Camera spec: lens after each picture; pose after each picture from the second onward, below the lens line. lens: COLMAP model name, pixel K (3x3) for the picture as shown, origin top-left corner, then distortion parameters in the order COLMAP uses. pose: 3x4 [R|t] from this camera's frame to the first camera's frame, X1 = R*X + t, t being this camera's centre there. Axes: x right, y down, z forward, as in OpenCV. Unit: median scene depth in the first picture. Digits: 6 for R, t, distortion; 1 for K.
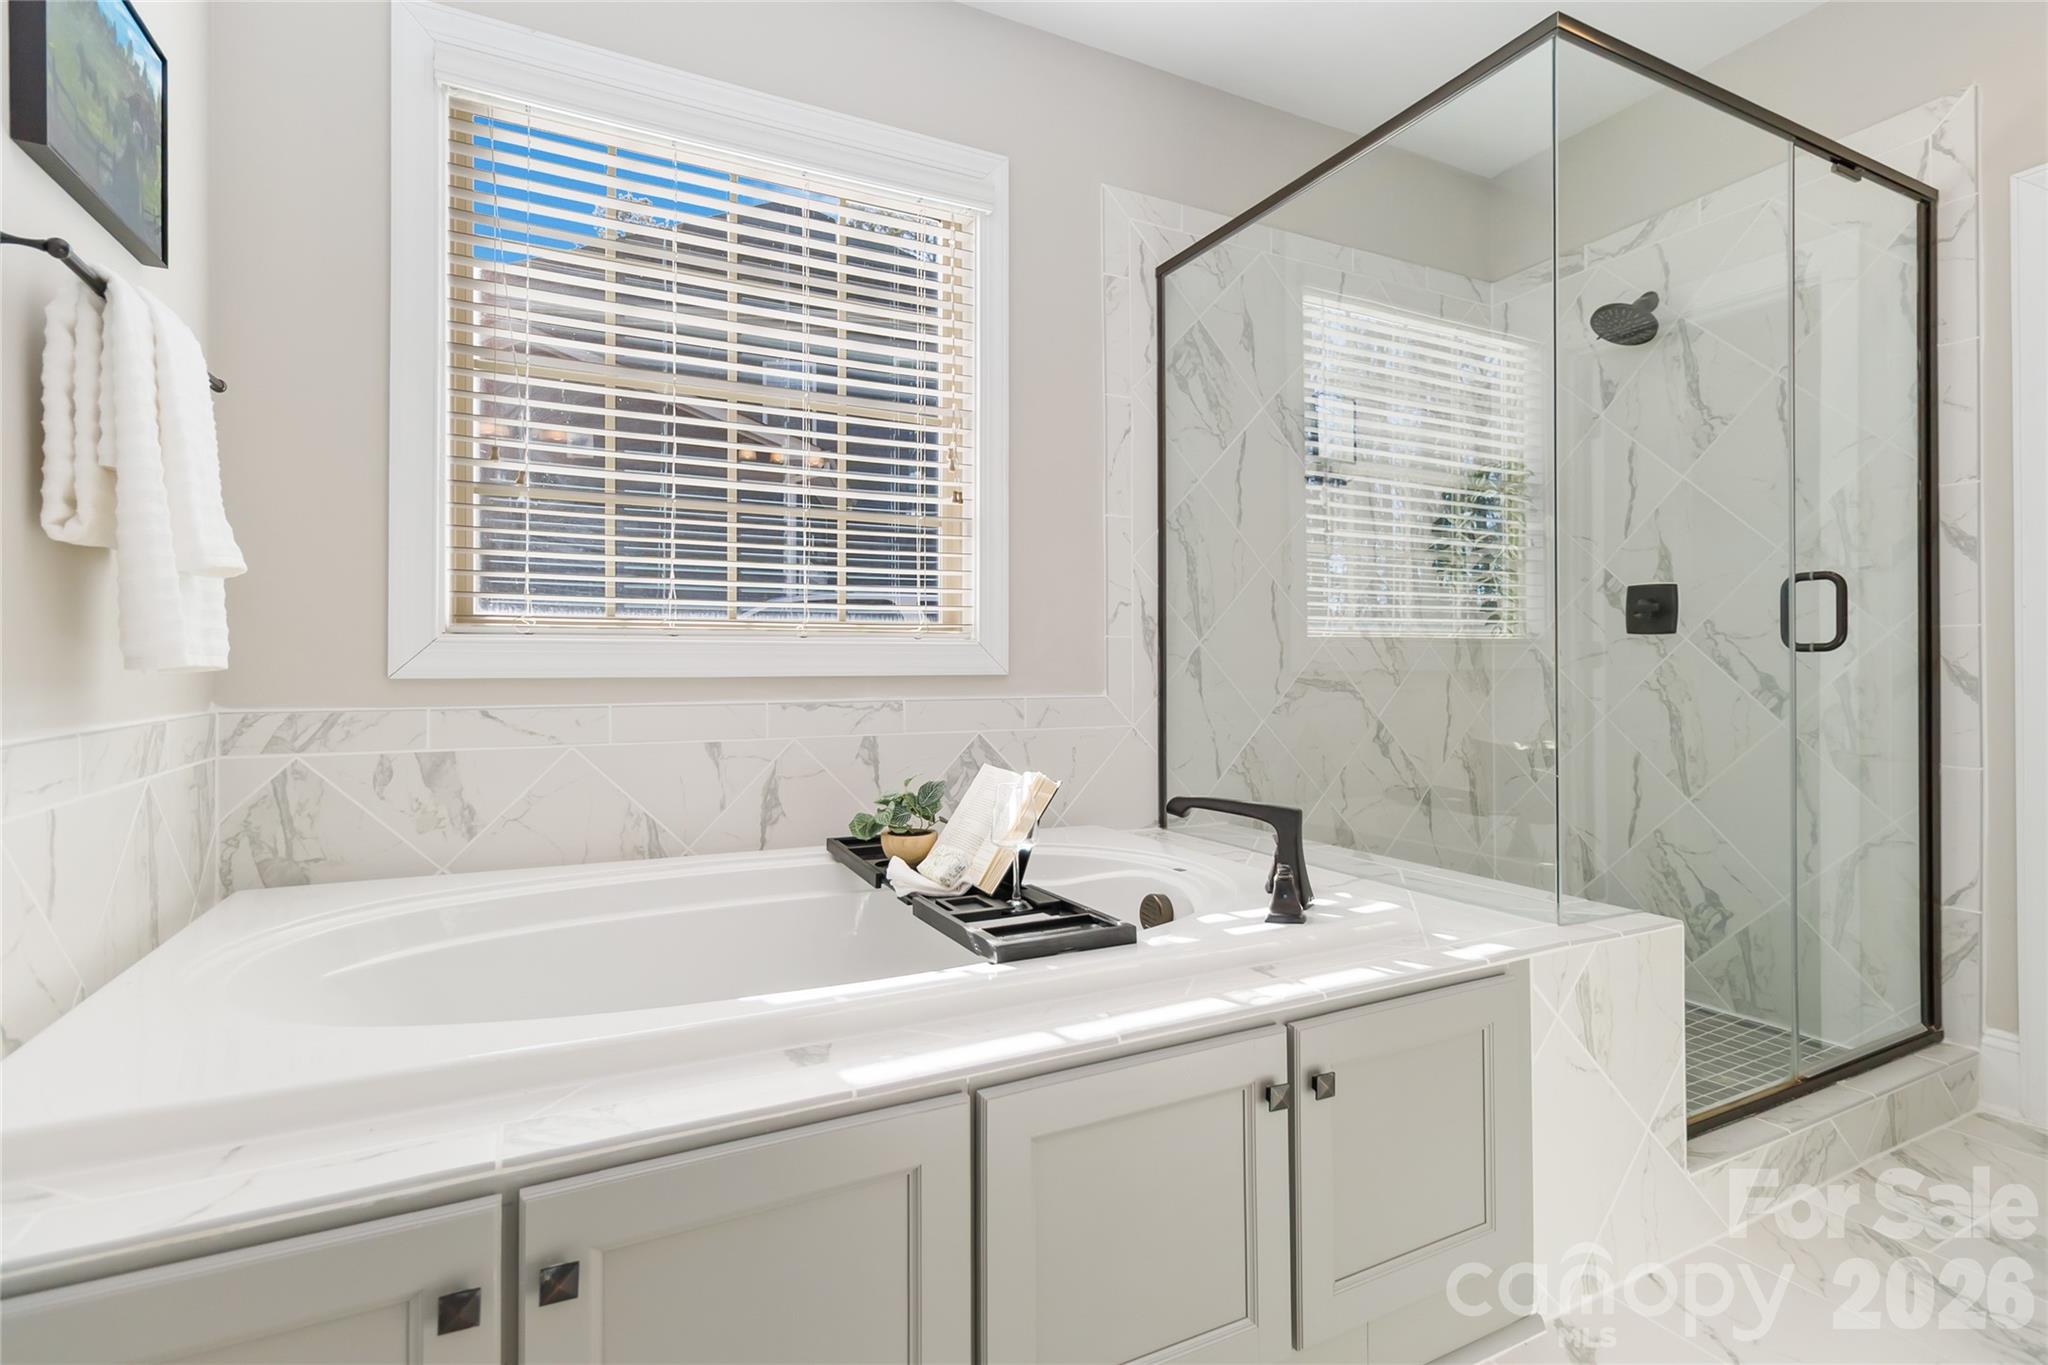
lens RADIAL K [[961.6, 0, 1027.3], [0, 961.6, 656.6], [0, 0, 1]] dist [0.001566, 0.000752]
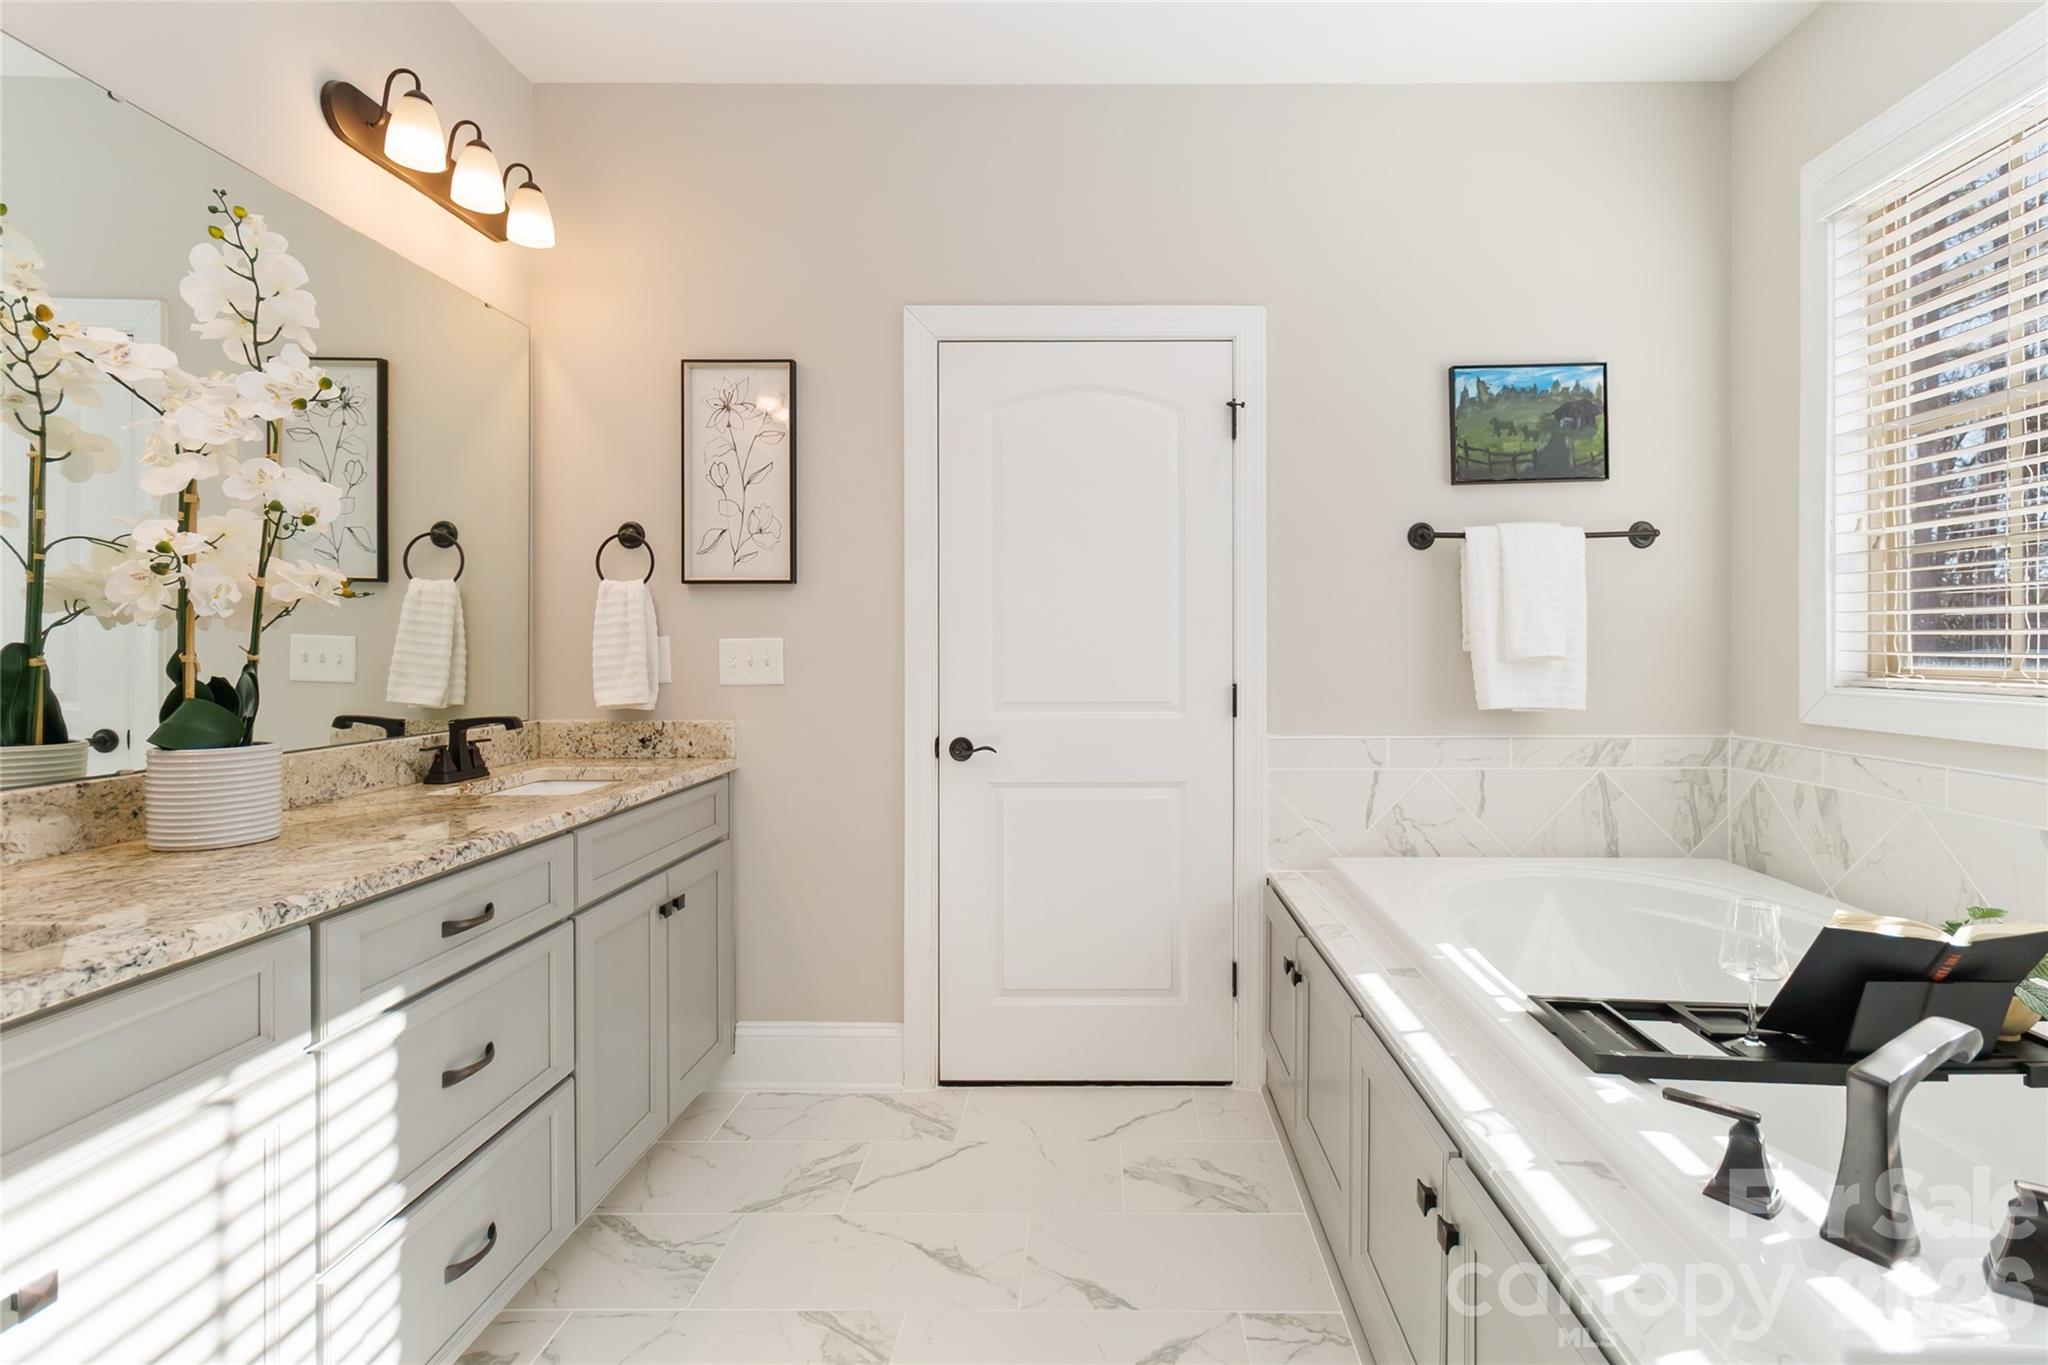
lens RADIAL K [[961.6, 0, 1027.3], [0, 961.6, 656.6], [0, 0, 1]] dist [0.001566, 0.000752]
pose [[-0.541310, 0.009749, -0.840767, 0.928341], [0.017419, 0.999848, 0.000379, -0.080873], [0.840643, -0.014440, -0.541397, 0.841694]]
